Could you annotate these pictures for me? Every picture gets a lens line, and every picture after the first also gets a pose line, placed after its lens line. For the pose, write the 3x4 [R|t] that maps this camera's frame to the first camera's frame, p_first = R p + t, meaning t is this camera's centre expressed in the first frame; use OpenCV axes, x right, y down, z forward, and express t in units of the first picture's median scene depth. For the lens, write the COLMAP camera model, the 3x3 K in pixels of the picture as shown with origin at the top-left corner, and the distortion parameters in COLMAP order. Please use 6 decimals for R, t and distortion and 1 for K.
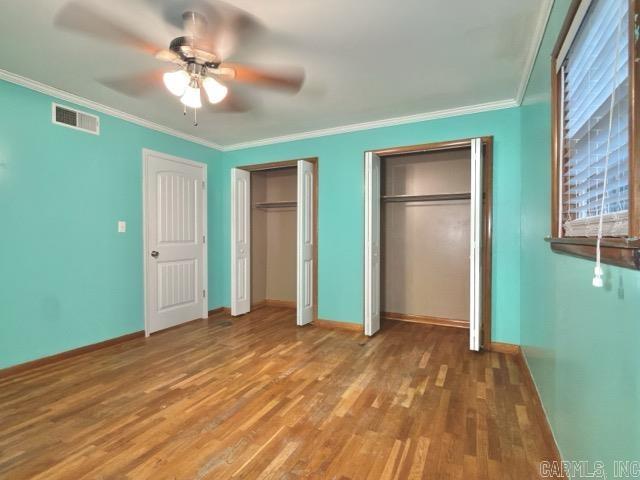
lens RADIAL K [[321.1, 0, 320.0], [0, 321.1, 240.0], [0, 0, 1]] dist [0.000772, -0.000836]
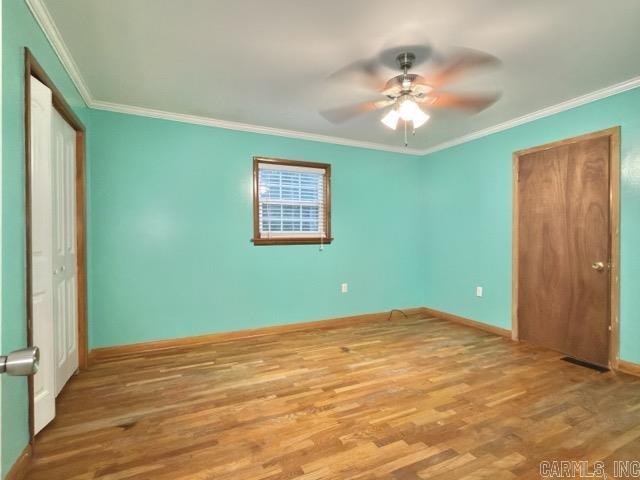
lens RADIAL K [[321.1, 0, 320.0], [0, 321.1, 240.0], [0, 0, 1]] dist [0.000772, -0.000836]
pose [[-0.791148, 0.003005, 0.611617, -0.718084], [0.013785, 0.999822, 0.012919, -0.018896], [-0.611469, 0.018652, -0.791048, 1.778098]]
